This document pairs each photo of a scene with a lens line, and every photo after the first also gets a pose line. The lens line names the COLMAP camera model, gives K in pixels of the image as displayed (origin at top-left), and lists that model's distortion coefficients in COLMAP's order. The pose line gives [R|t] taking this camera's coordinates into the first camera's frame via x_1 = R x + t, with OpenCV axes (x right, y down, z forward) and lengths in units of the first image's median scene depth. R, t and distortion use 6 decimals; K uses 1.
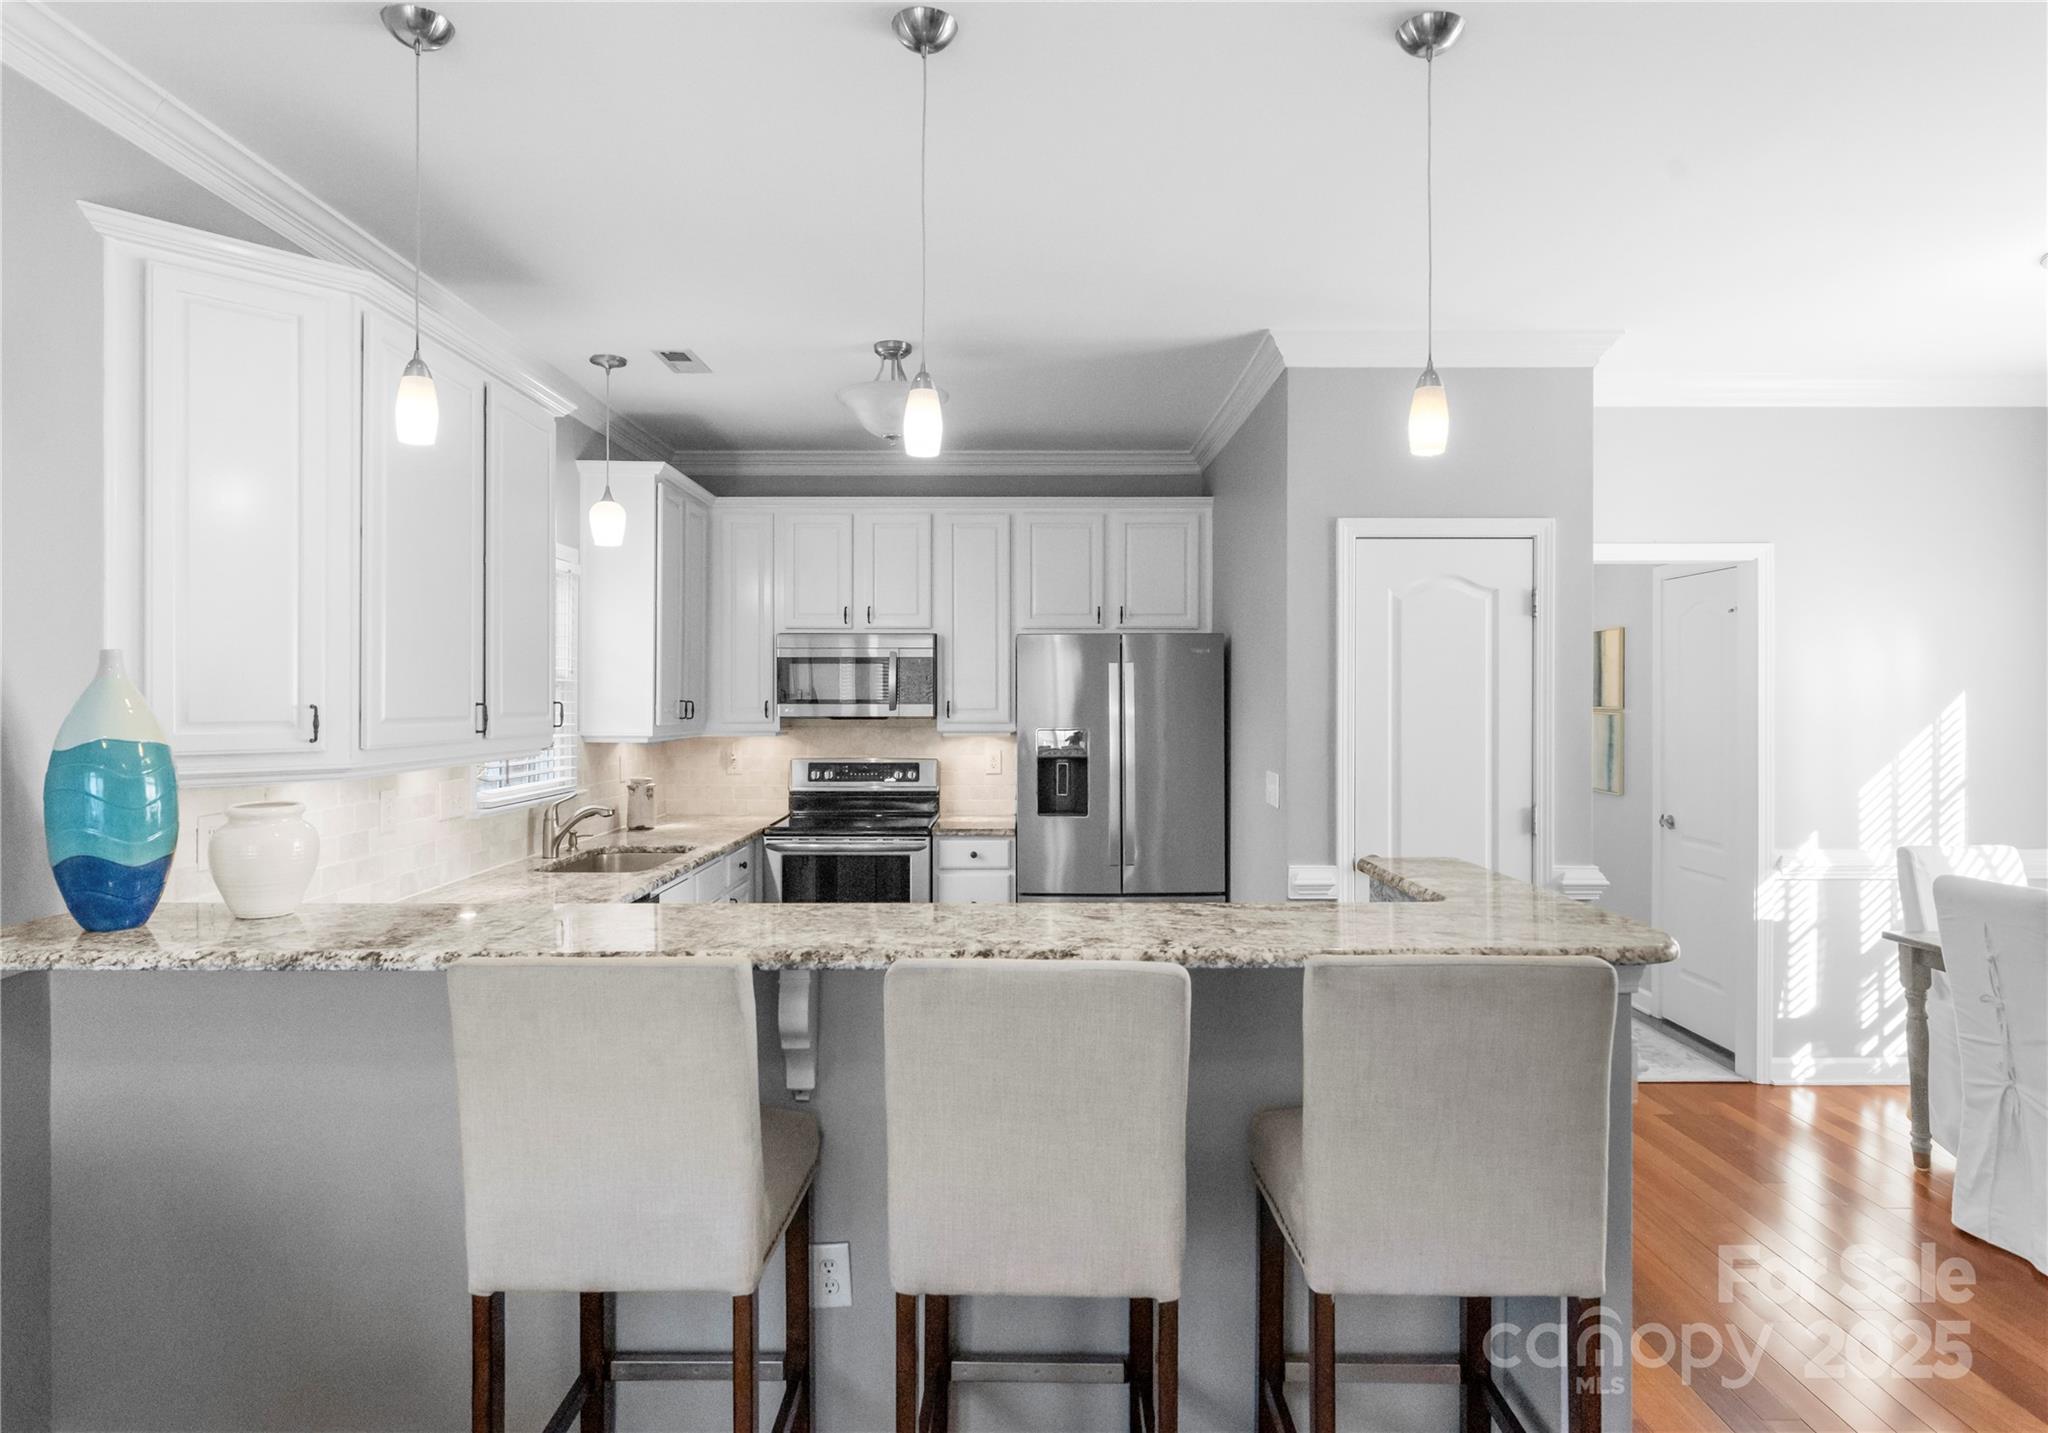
lens RADIAL K [[1165.5, 0, 1025.5], [0, 1165.5, 698.7], [0, 0, 1]] dist [0.000628, 0.000304]
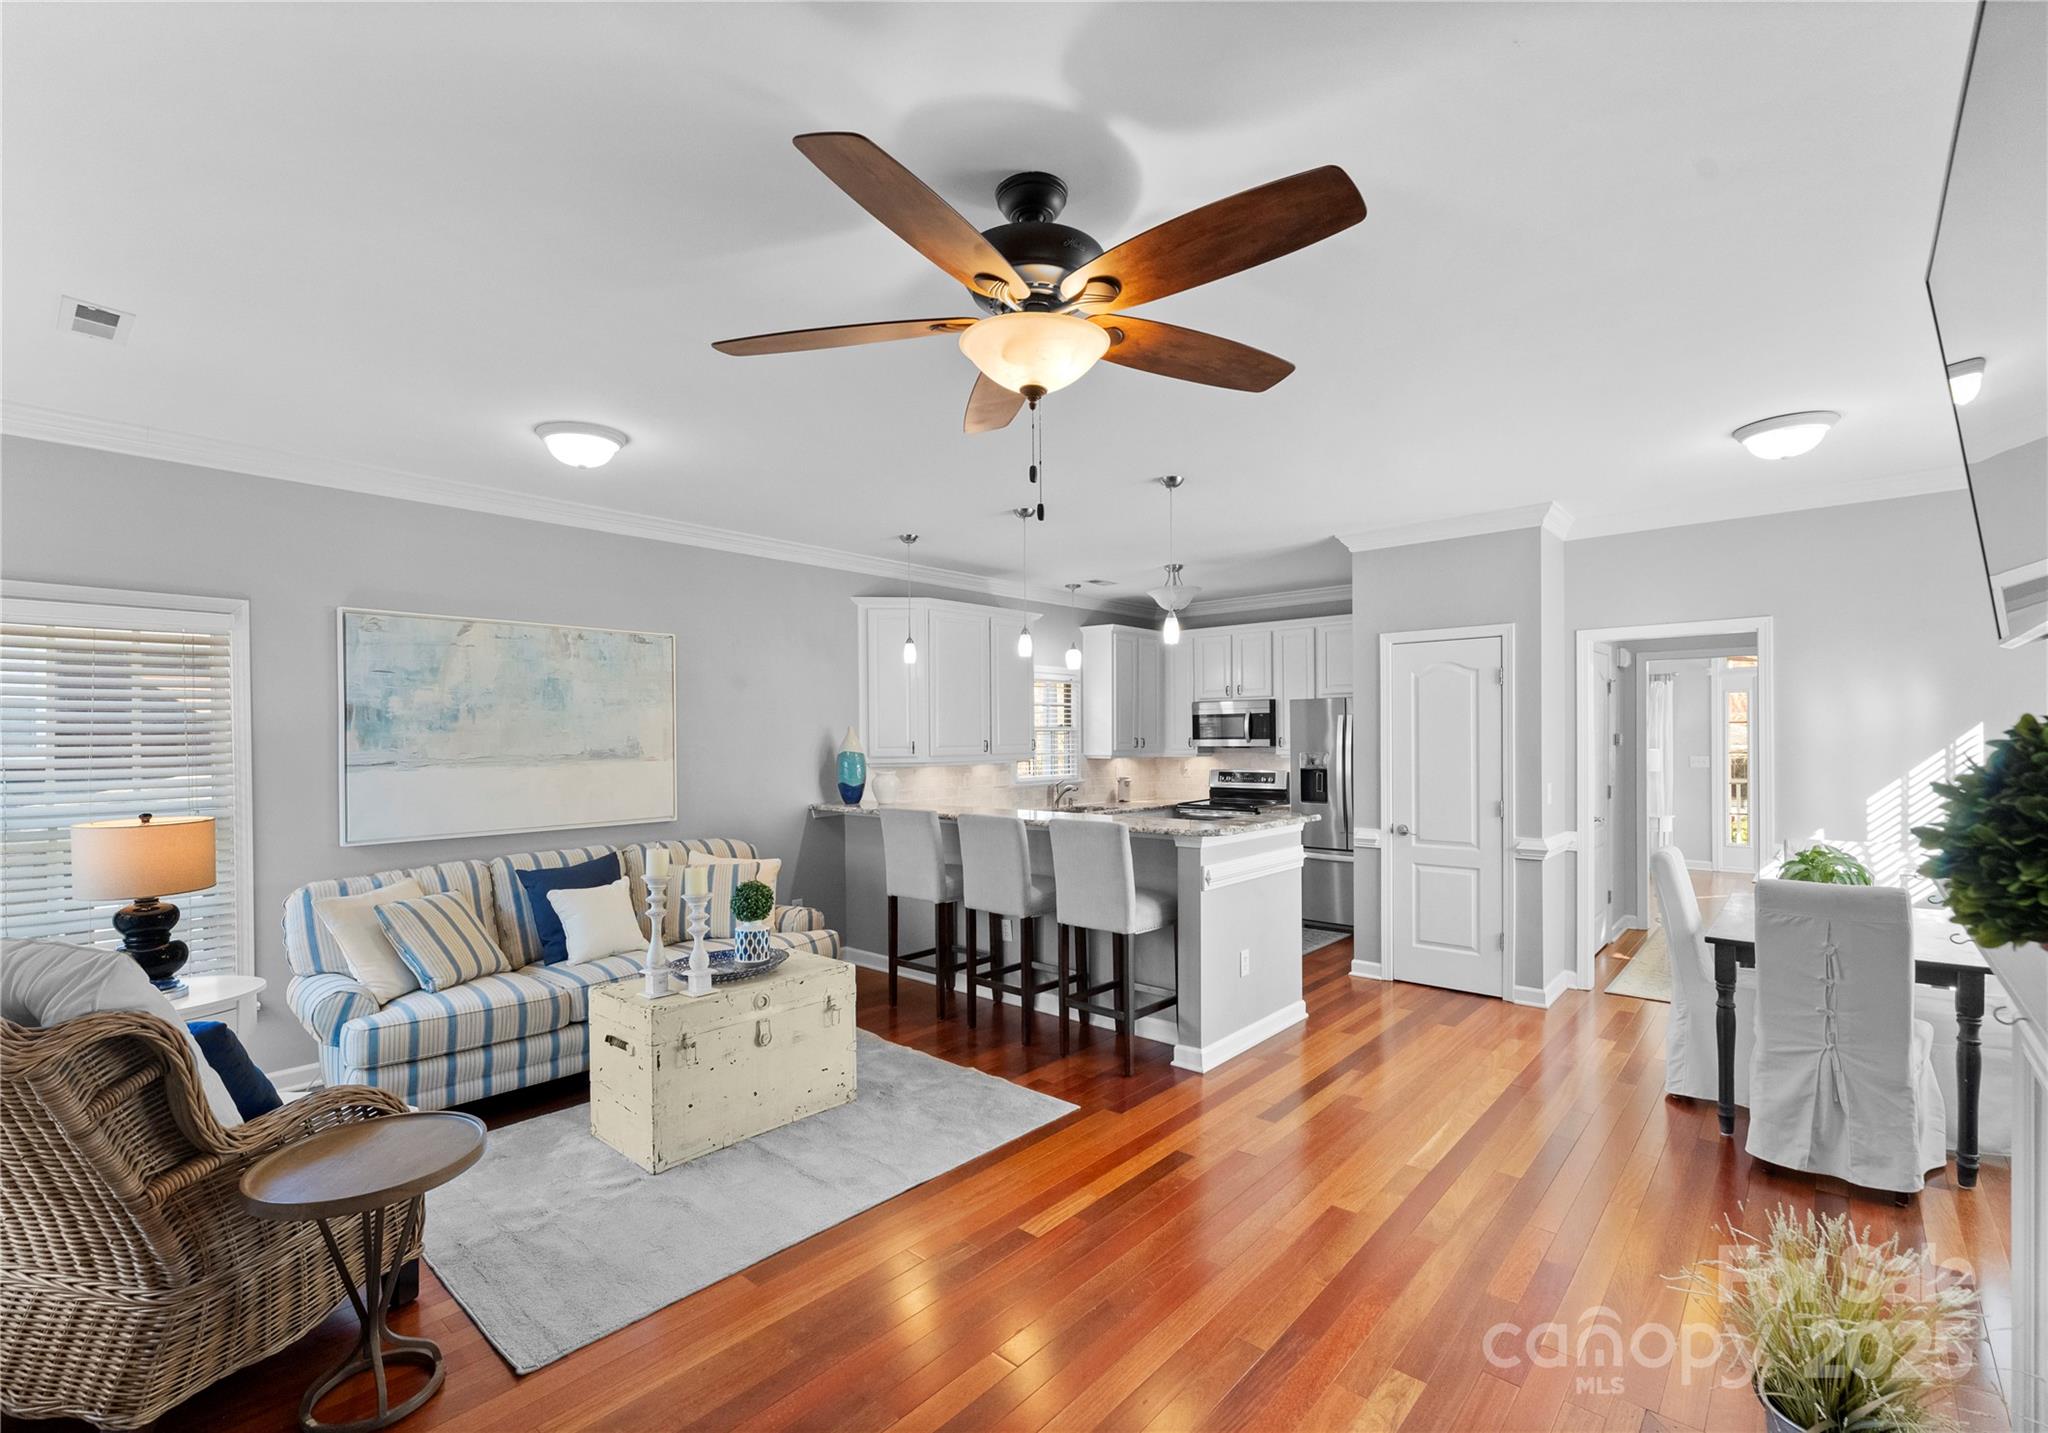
lens RADIAL K [[917.7, 0, 1026.3], [0, 917.7, 741.1], [0, 0, 1]] dist [-0.002407, -0.000181]
pose [[0.749779, -0.003132, -0.661681, 0.613900], [0.007442, 0.999965, 0.003699, -0.000627], [0.661646, -0.007698, 0.749777, -0.314868]]
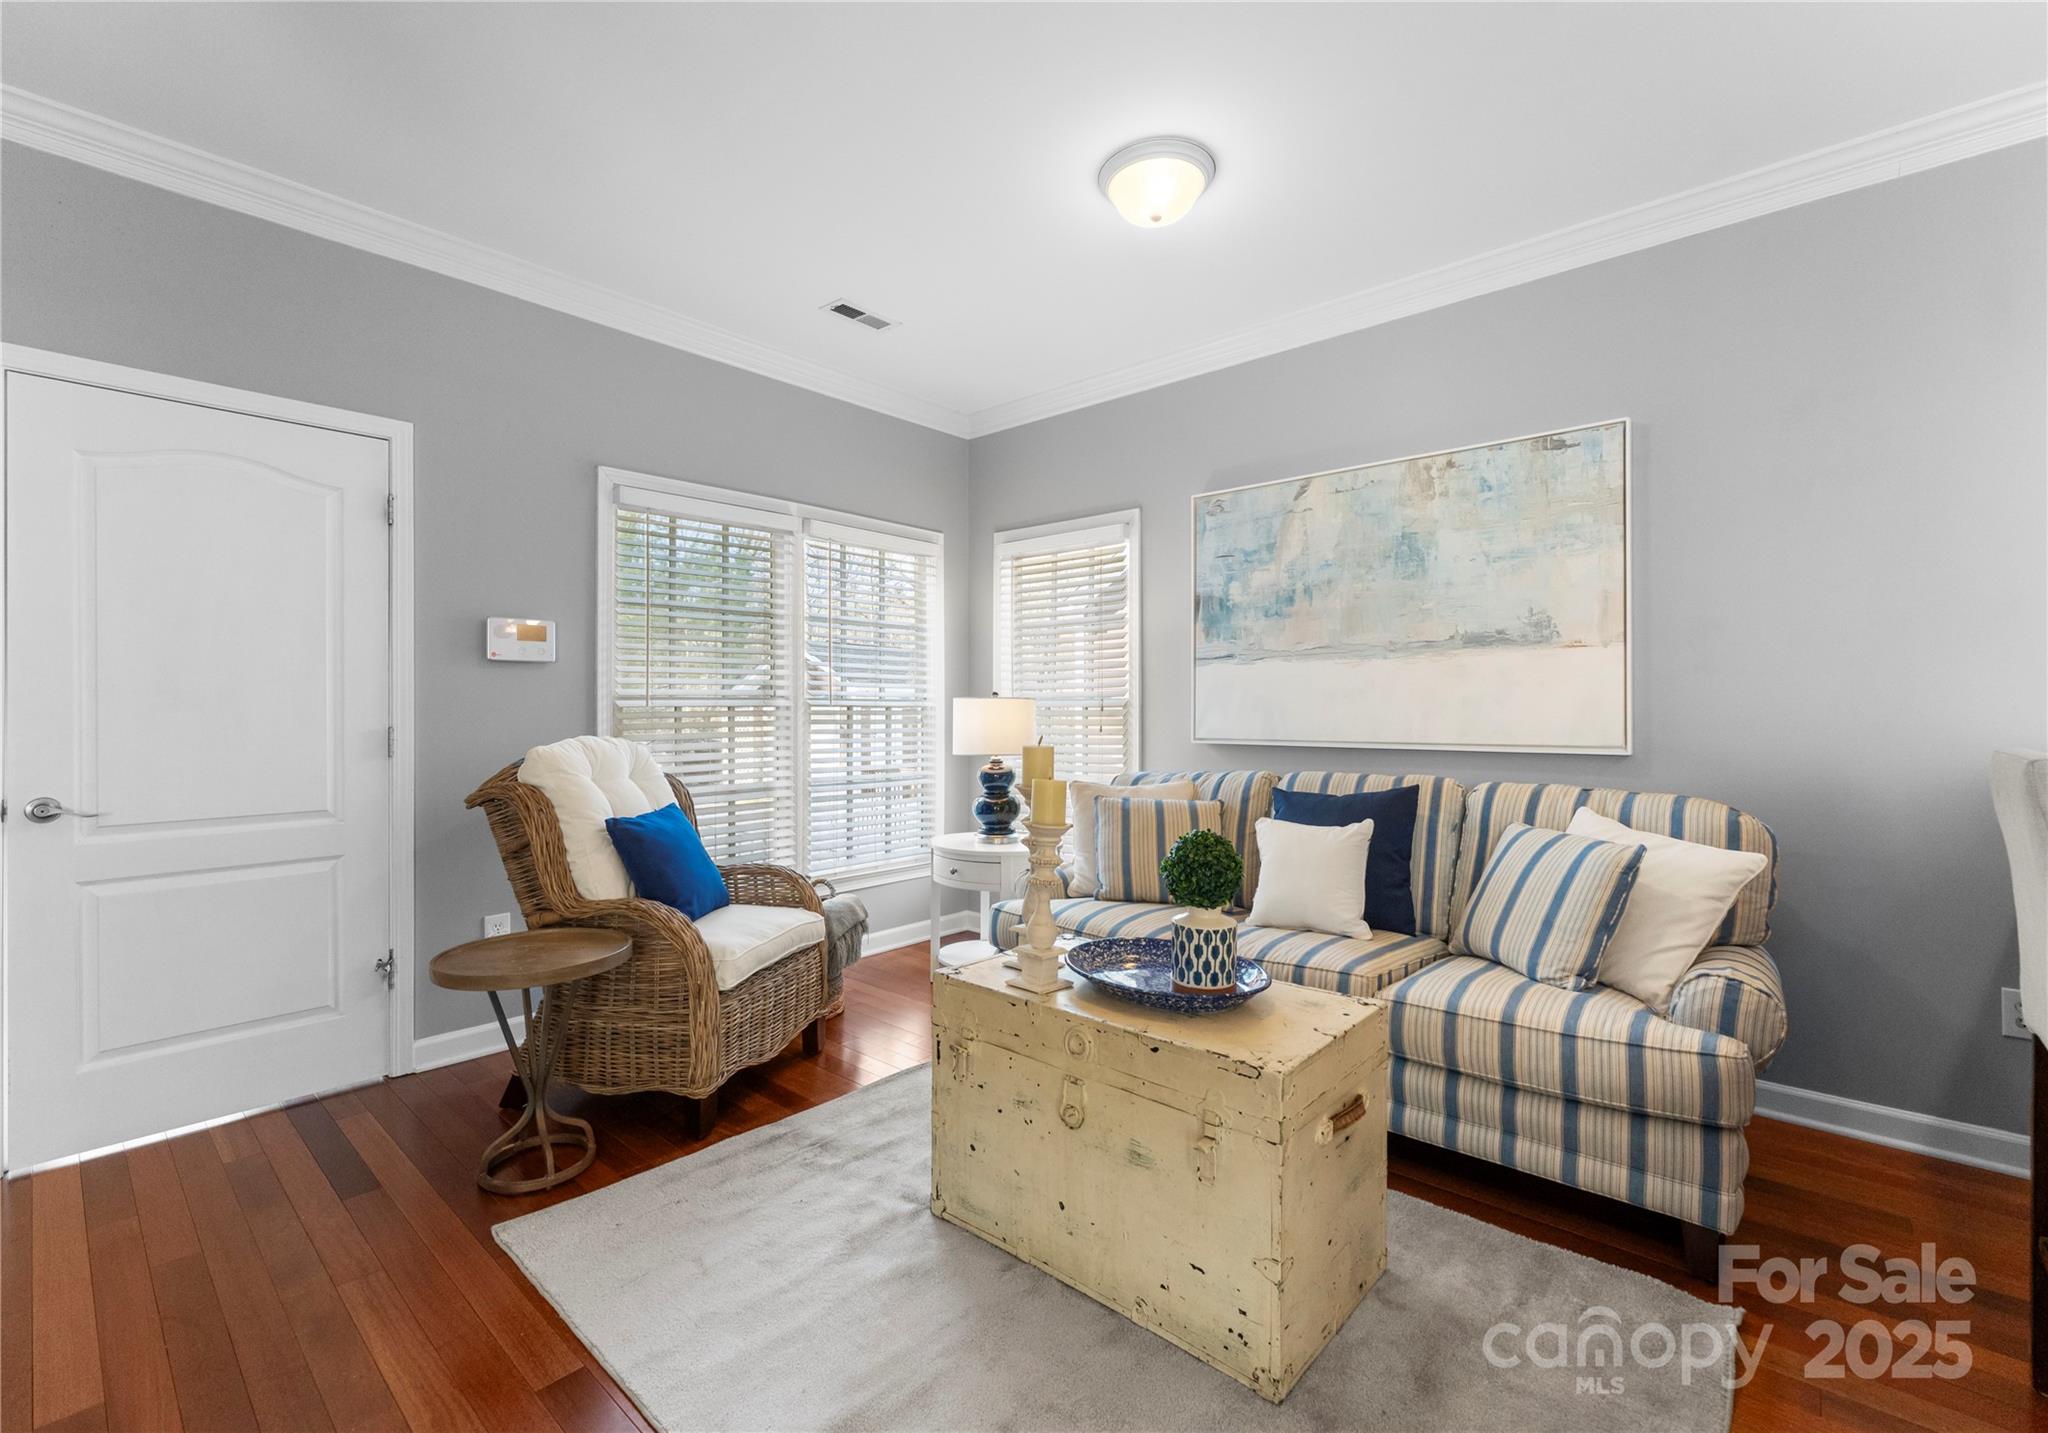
lens RADIAL K [[889.5, 0, 1024.5], [0, 889.5, 704.7], [0, 0, 1]] dist [-0.005195, -0.000718]
pose [[-0.665355, -0.001885, -0.746524, 0.299064], [0.000235, 0.999996, -0.002734, 0.058717], [0.746527, -0.001995, -0.665352, 0.273242]]
